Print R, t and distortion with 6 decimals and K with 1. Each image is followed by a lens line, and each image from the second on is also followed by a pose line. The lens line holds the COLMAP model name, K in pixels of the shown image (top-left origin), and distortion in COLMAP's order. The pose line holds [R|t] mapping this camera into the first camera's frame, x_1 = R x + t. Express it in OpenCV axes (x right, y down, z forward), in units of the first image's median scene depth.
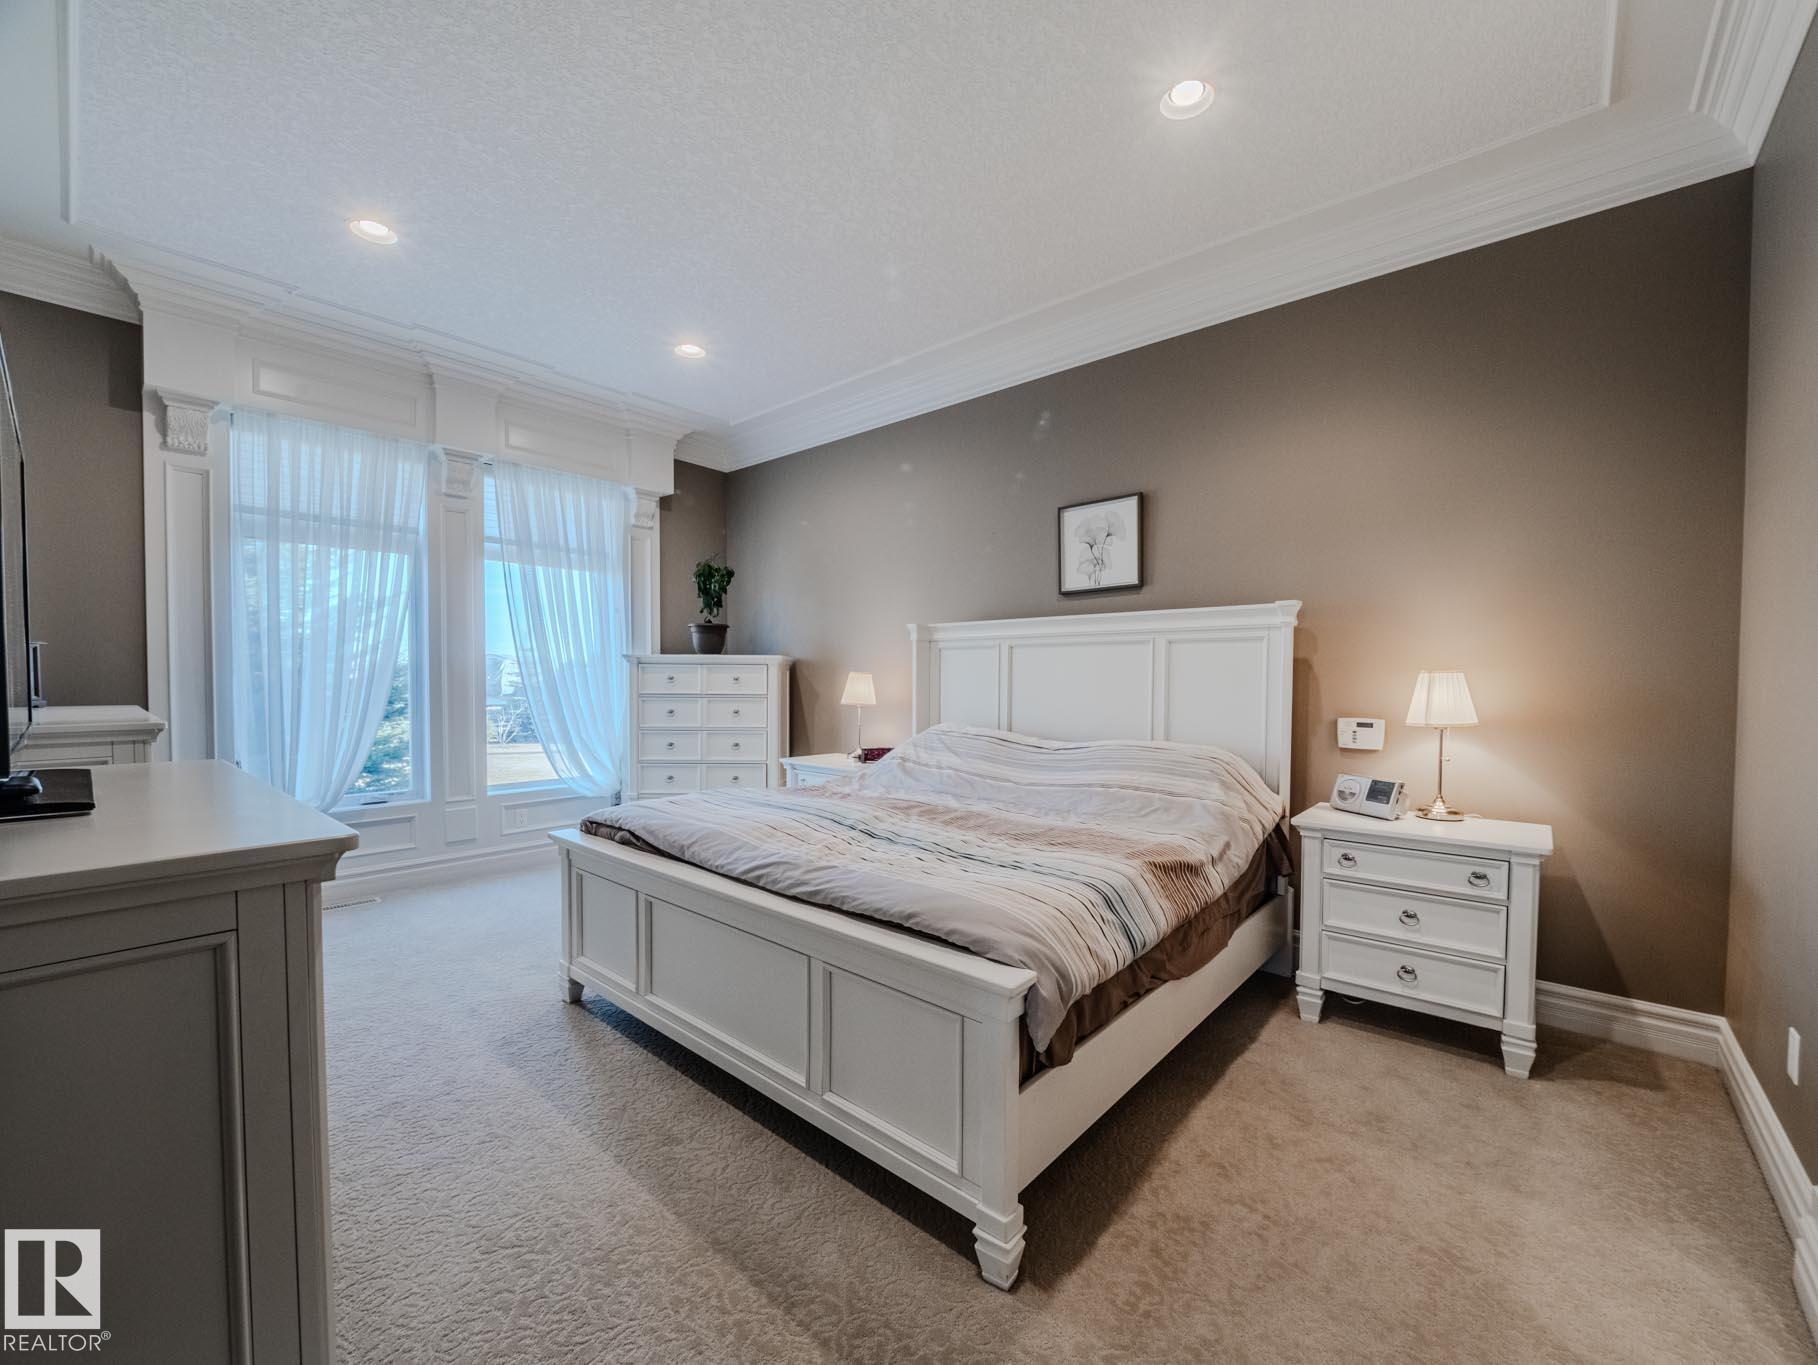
lens RADIAL K [[735.1, 0, 916.9], [0, 735.1, 708.5], [0, 0, 1]] dist [0.012838, -0.018747]
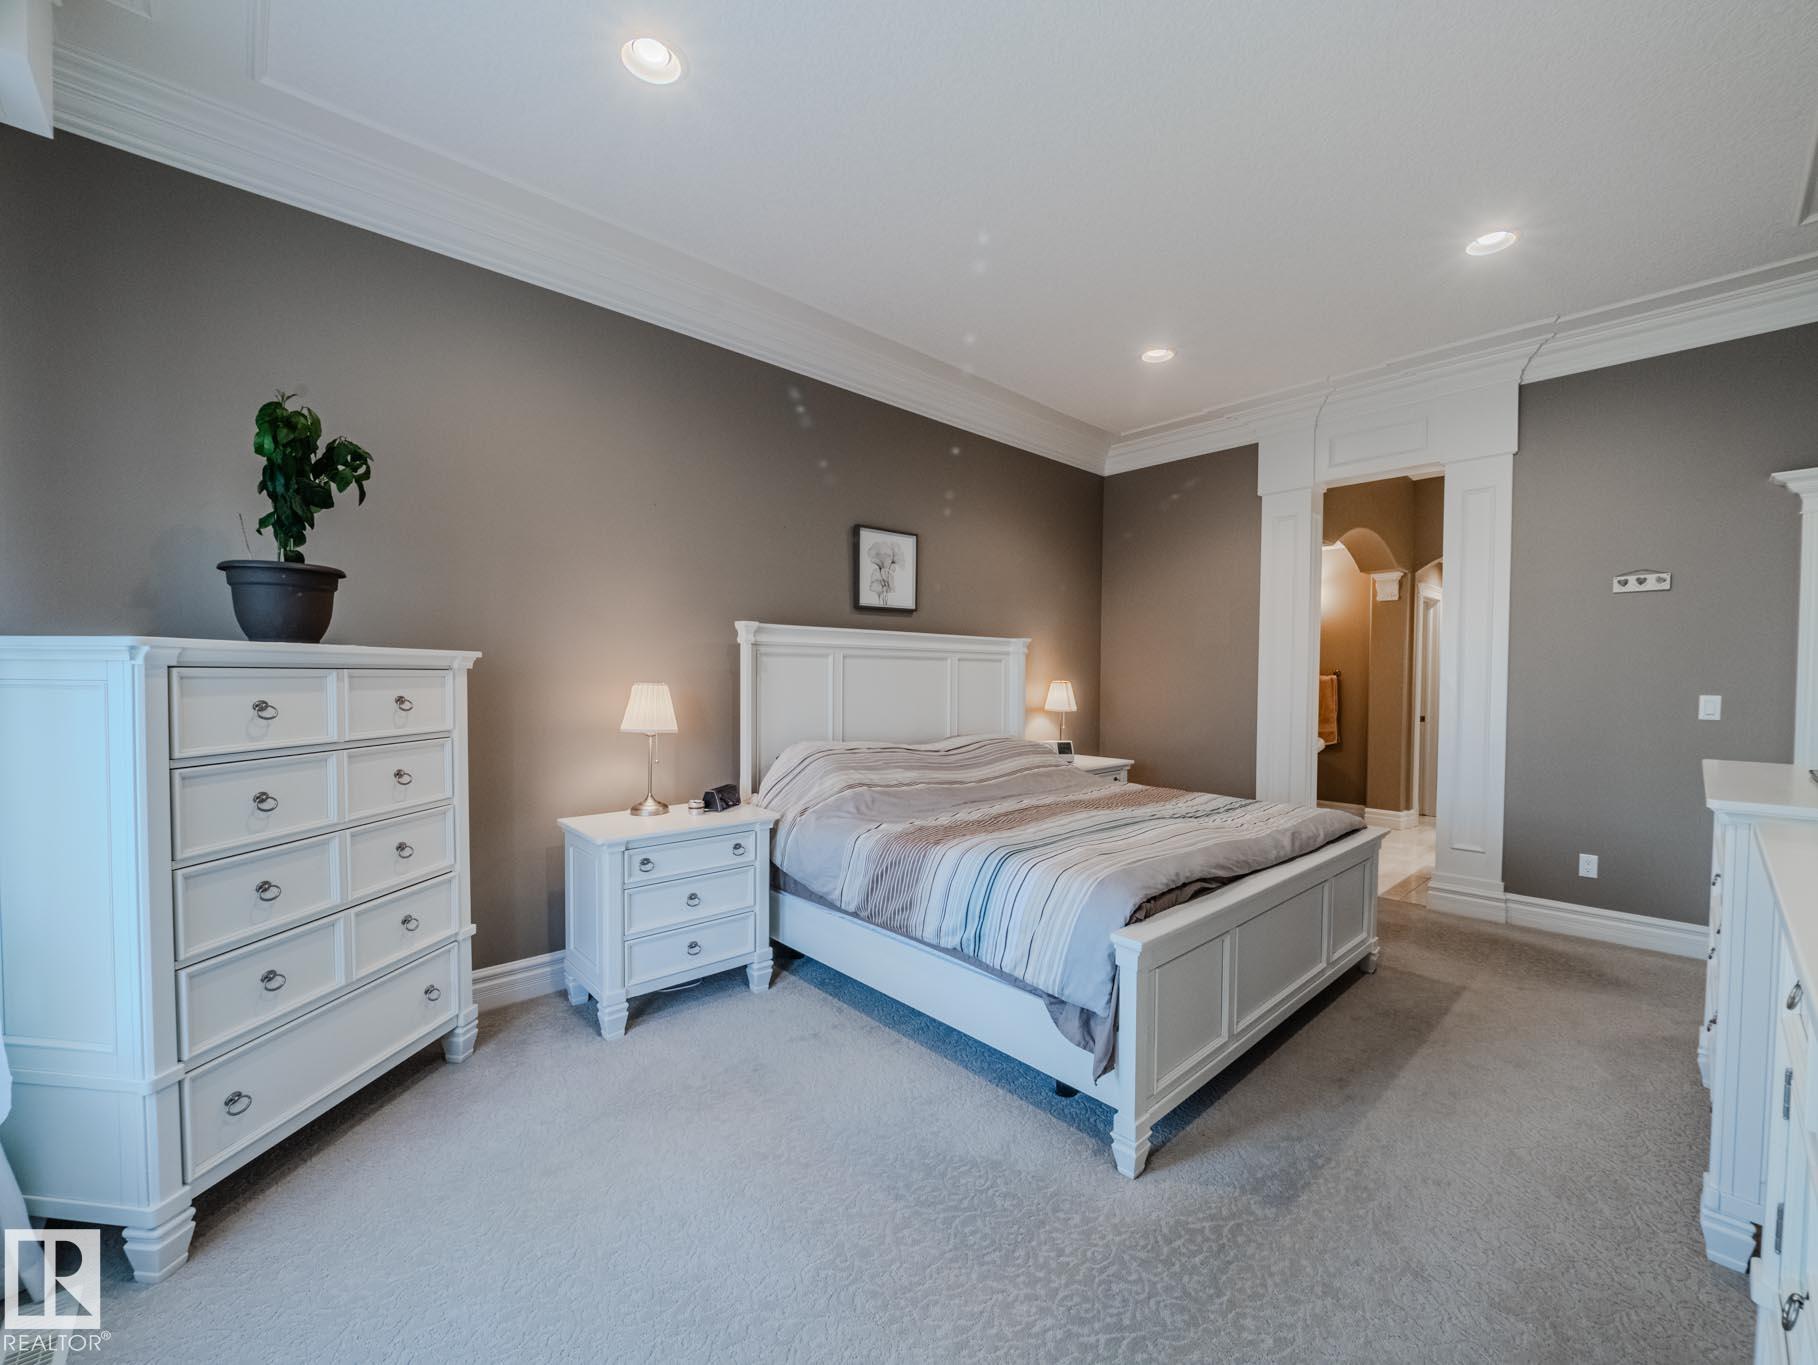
lens RADIAL K [[735.1, 0, 916.9], [0, 735.1, 708.5], [0, 0, 1]] dist [0.012838, -0.018747]
pose [[0.122498, -0.027424, 0.992090, -0.816250], [0.064569, 0.997721, 0.019607, -0.032243], [-0.990366, 0.061657, 0.123990, 0.811280]]
